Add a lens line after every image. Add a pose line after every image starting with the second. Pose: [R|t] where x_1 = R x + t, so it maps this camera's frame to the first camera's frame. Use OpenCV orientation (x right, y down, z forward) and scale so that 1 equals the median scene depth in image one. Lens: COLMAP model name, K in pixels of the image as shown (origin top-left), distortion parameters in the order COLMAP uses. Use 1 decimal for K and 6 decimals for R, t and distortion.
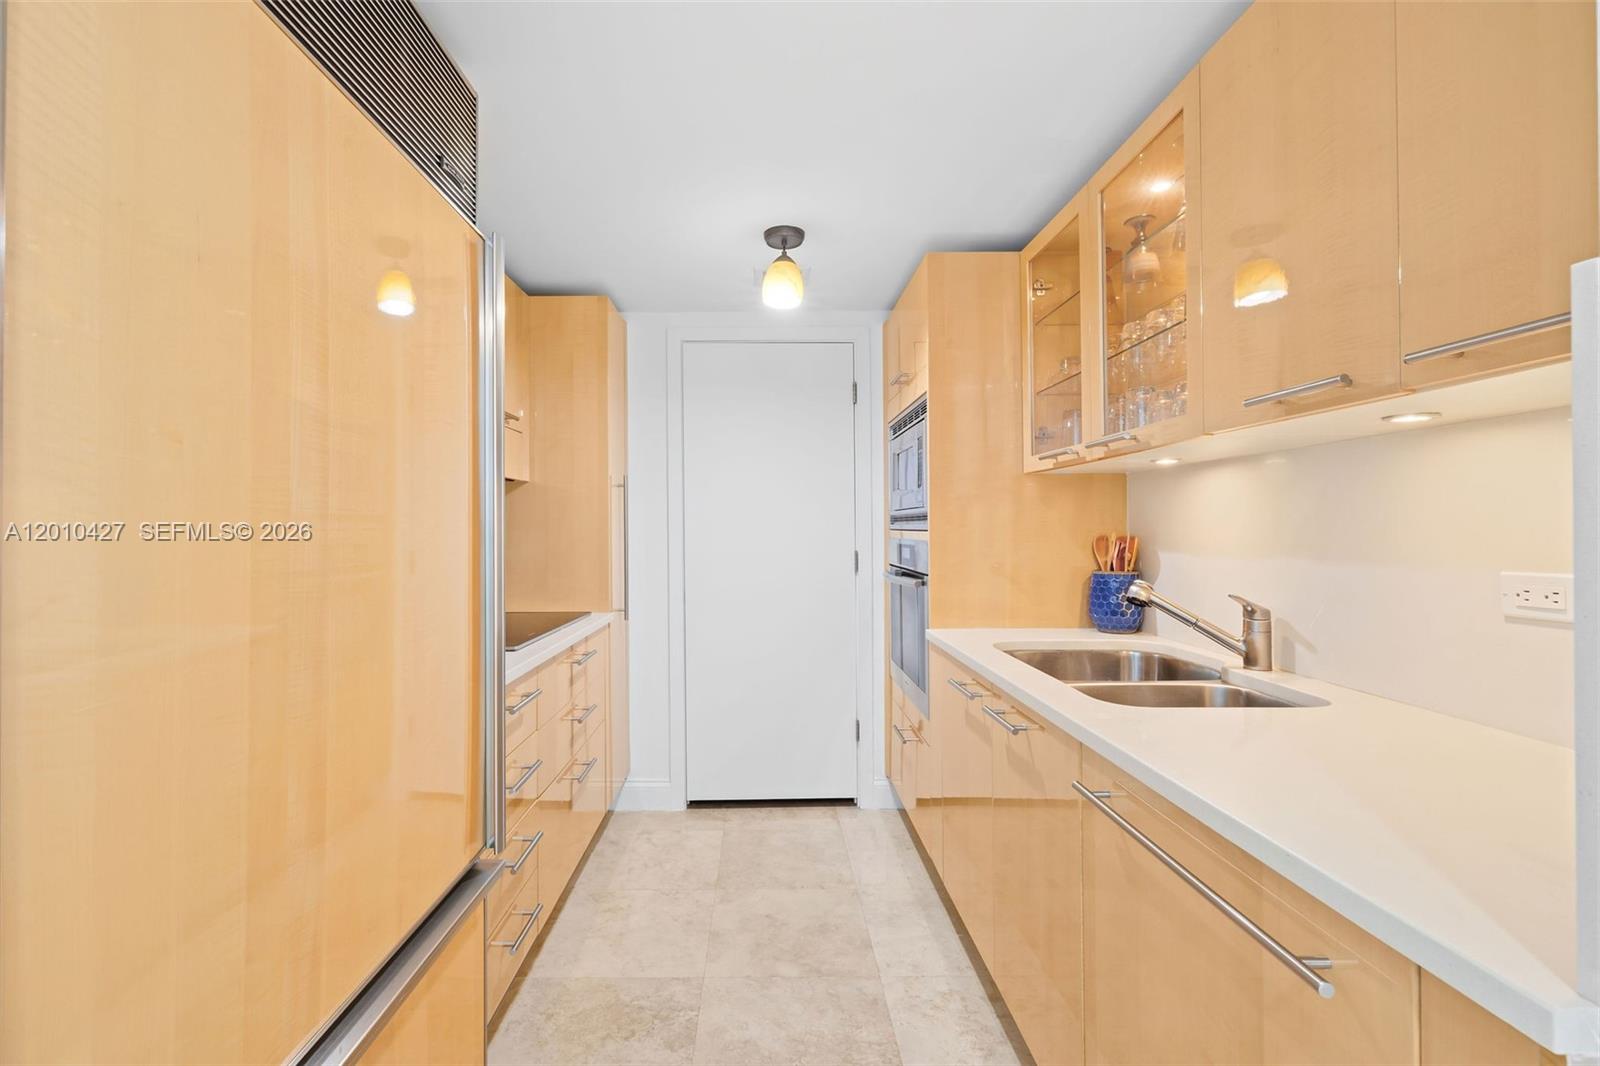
lens RADIAL K [[711.1, 0, 793.9], [0, 711.1, 527.3], [0, 0, 1]] dist [-0.003974, -0.000366]
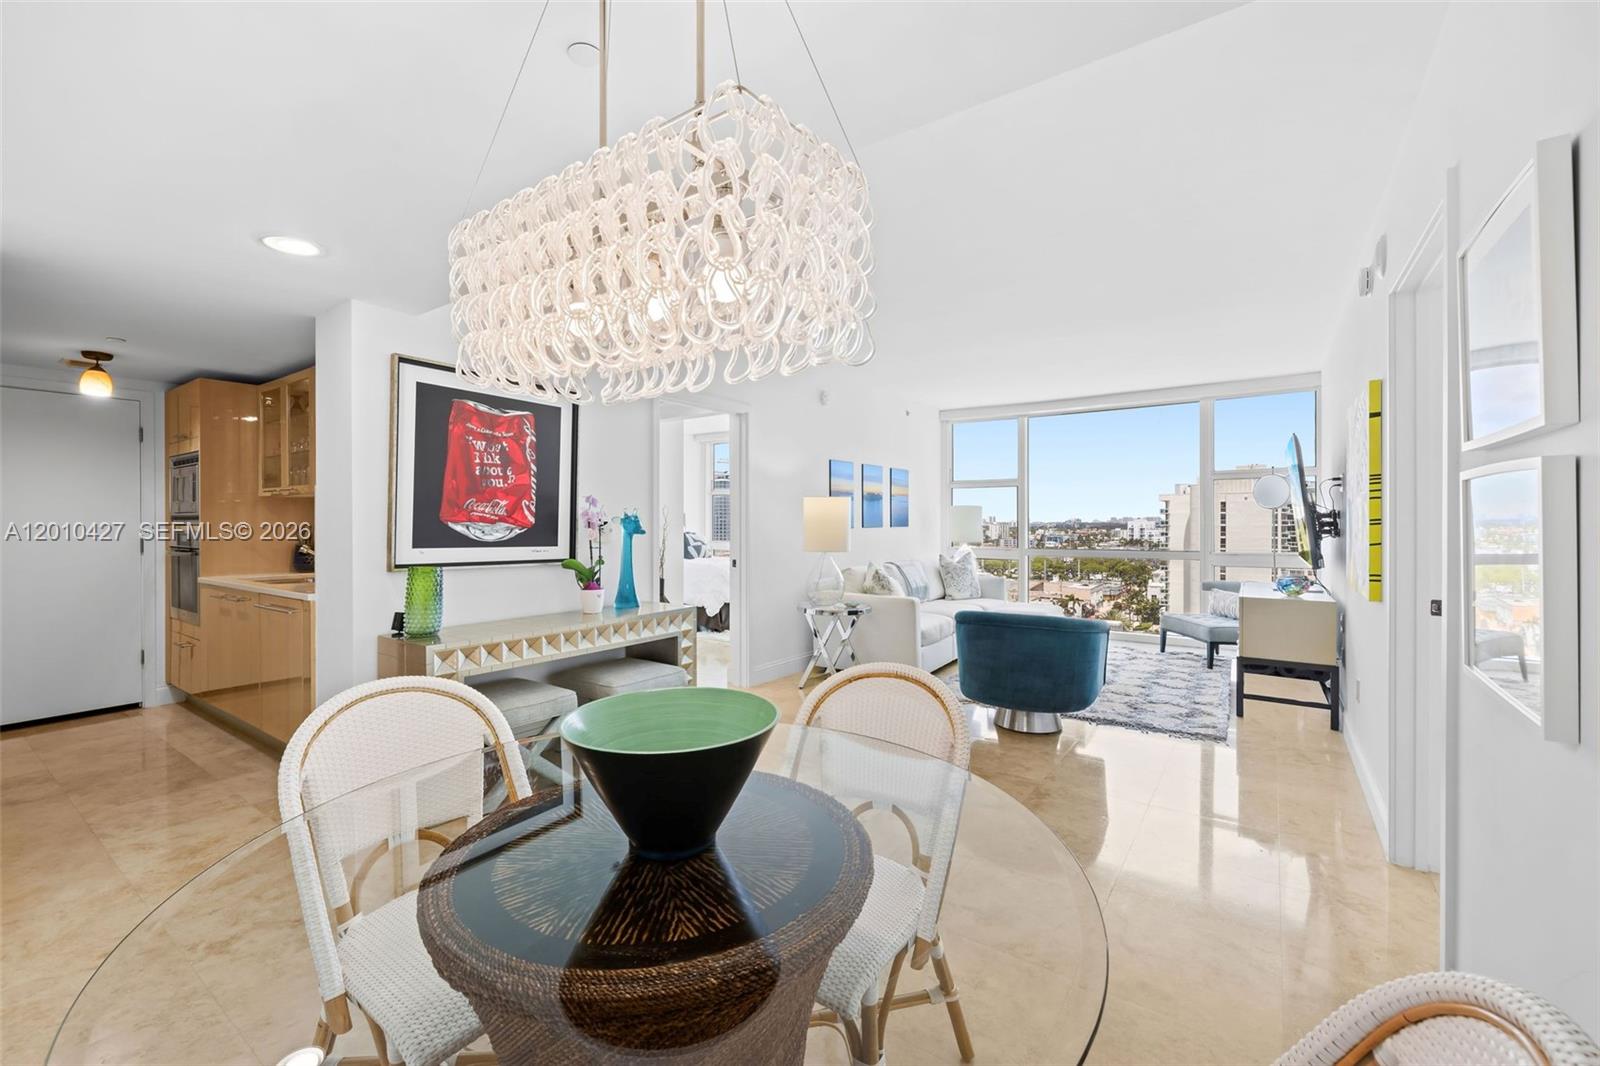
lens RADIAL K [[711.1, 0, 750.1], [0, 711.1, 518.4], [0, 0, 1]] dist [-0.003974, -0.000366]
pose [[0.668395, 0.004391, 0.743793, -0.206625], [-0.001737, 0.999989, -0.004342, -0.006720], [-0.743804, 0.001610, 0.668396, -1.190365]]
